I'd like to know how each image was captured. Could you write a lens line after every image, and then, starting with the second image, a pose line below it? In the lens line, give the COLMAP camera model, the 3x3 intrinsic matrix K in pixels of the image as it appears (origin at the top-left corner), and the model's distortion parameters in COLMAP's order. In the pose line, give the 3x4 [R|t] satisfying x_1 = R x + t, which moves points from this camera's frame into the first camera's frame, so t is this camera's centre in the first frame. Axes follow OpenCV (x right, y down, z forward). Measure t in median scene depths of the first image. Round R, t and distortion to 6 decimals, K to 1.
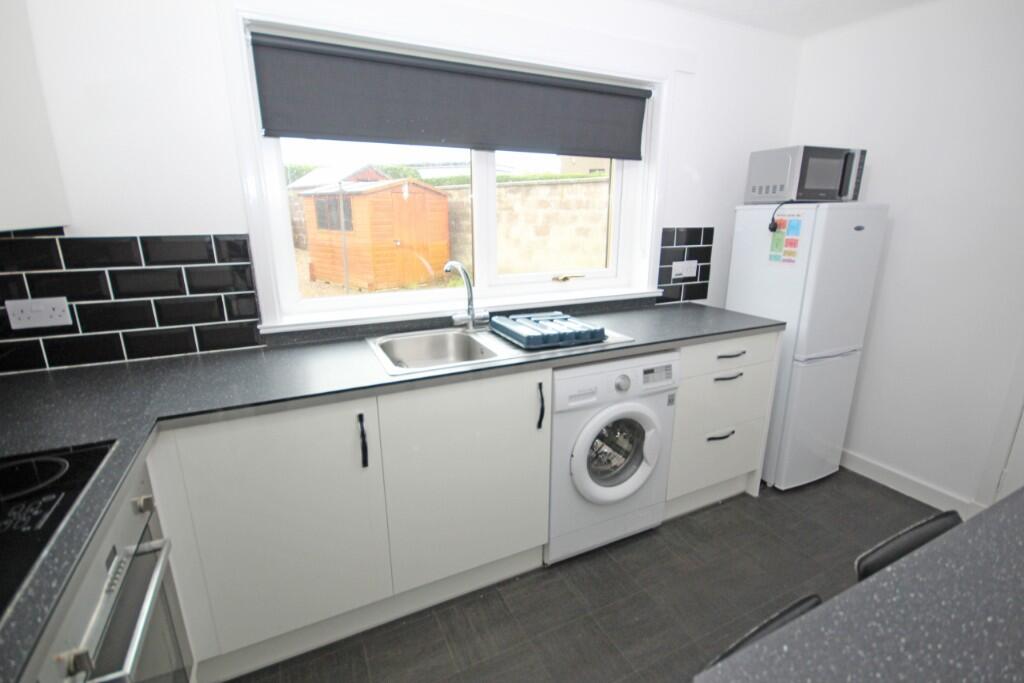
lens RADIAL K [[474.0, 0, 512.0], [0, 474.0, 341.5], [0, 0, 1]] dist [-0.000165, -0.000014]
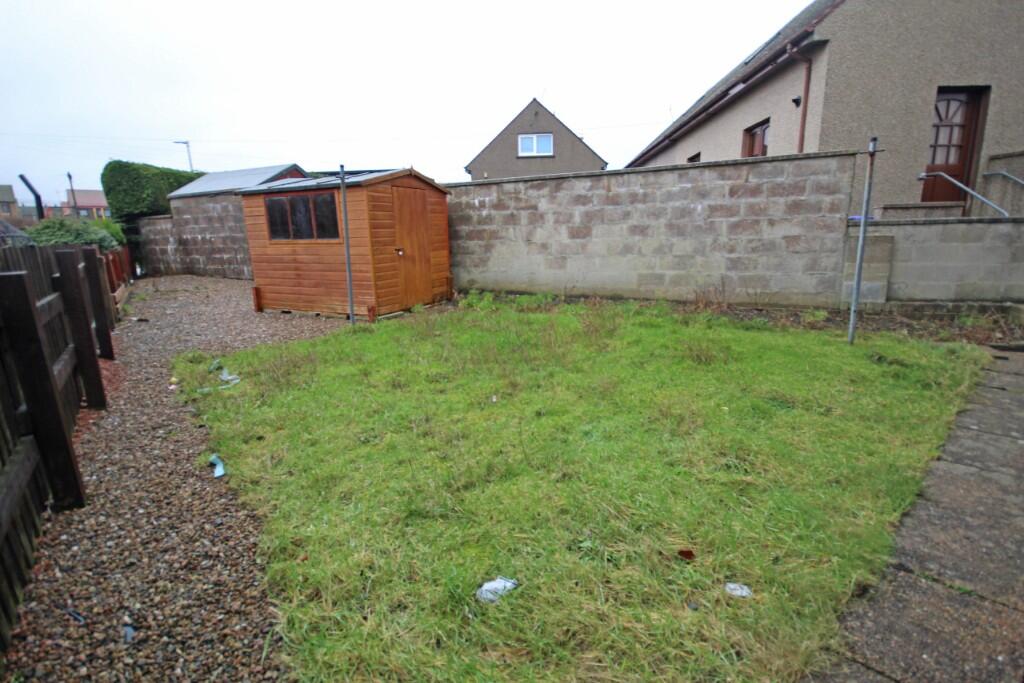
lens RADIAL K [[474.0, 0, 512.0], [0, 474.0, 341.5], [0, 0, 1]] dist [-0.000165, -0.000014]
pose [[0.960972, -0.081198, 0.264462, -0.285548], [0.094241, 0.994862, -0.036989, -0.022375], [-0.260100, 0.060469, 0.963686, 0.237800]]
